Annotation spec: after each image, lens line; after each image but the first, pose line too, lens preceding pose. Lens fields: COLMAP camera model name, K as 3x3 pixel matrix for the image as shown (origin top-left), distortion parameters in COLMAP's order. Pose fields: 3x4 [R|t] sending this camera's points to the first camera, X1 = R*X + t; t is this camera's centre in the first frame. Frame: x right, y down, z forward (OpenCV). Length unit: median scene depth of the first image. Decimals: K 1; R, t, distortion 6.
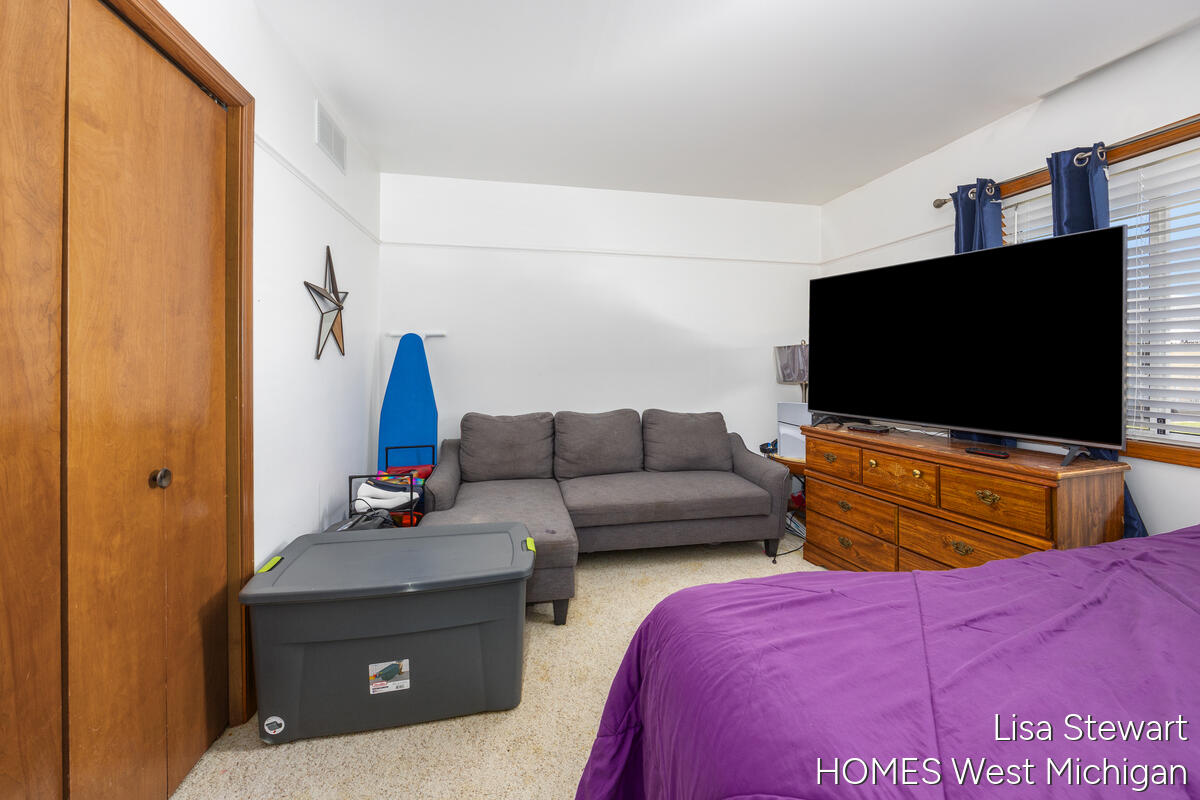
lens RADIAL K [[491.3, 0, 601.9], [0, 491.3, 375.1], [0, 0, 1]] dist [-0.001889, -0.000034]
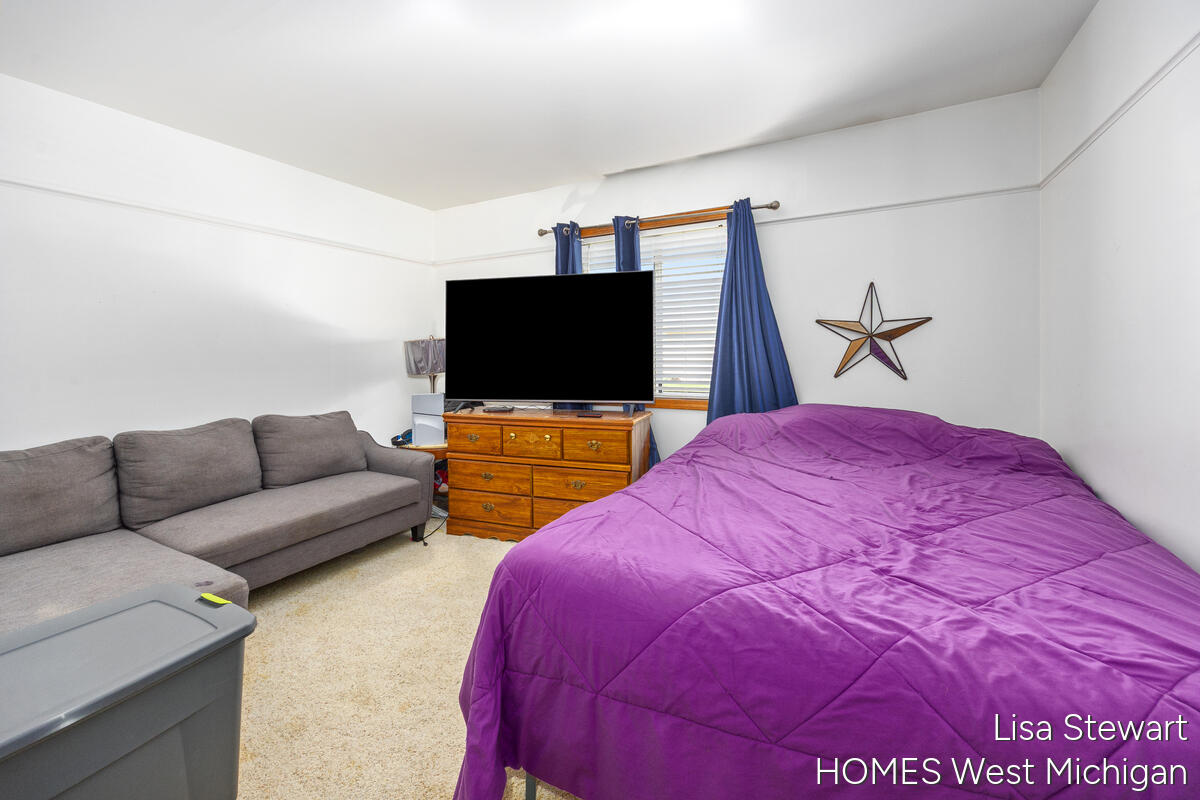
lens RADIAL K [[491.3, 0, 601.9], [0, 491.3, 375.1], [0, 0, 1]] dist [-0.001889, -0.000034]
pose [[0.645254, -0.052079, 0.762191, -0.218488], [0.040469, 0.998603, 0.033972, -0.005525], [-0.762895, 0.008924, 0.646461, 0.026003]]
